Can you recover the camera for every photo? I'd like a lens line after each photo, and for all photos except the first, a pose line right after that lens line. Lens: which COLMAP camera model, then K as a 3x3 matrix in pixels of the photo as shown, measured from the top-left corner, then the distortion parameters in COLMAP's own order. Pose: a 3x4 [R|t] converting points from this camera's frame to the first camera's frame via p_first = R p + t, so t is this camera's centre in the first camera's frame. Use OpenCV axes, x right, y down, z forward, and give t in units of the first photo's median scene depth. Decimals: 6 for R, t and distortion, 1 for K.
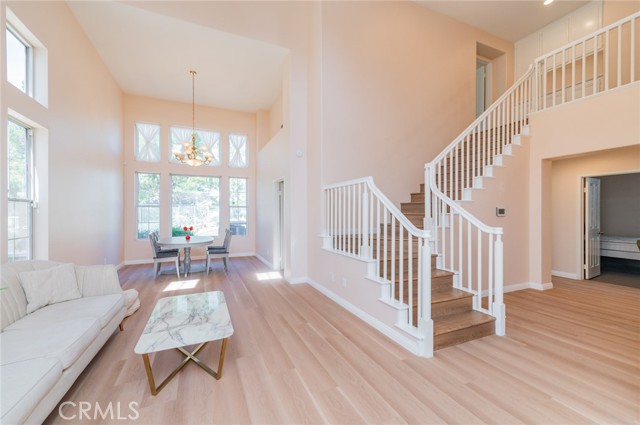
lens RADIAL K [[261.7, 0, 319.5], [0, 261.7, 216.3], [0, 0, 1]] dist [0.010846, -0.001751]
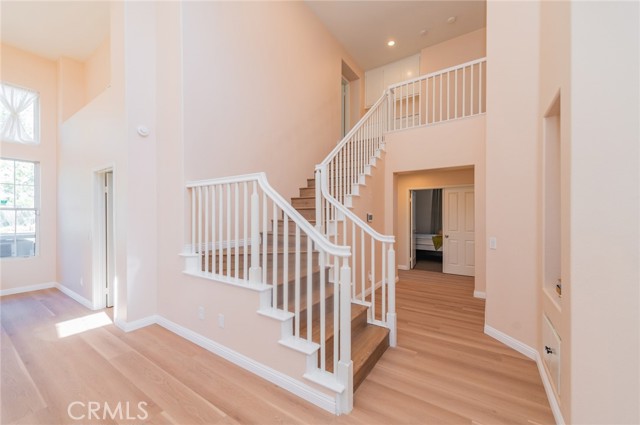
lens RADIAL K [[261.7, 0, 323.0], [0, 261.7, 216.1], [0, 0, 1]] dist [0.010846, -0.001751]
pose [[0.861106, 0.000027, 0.508425, -0.026294], [0.006140, 0.999927, -0.010453, -0.017475], [-0.508388, 0.012123, 0.861043, 0.225324]]
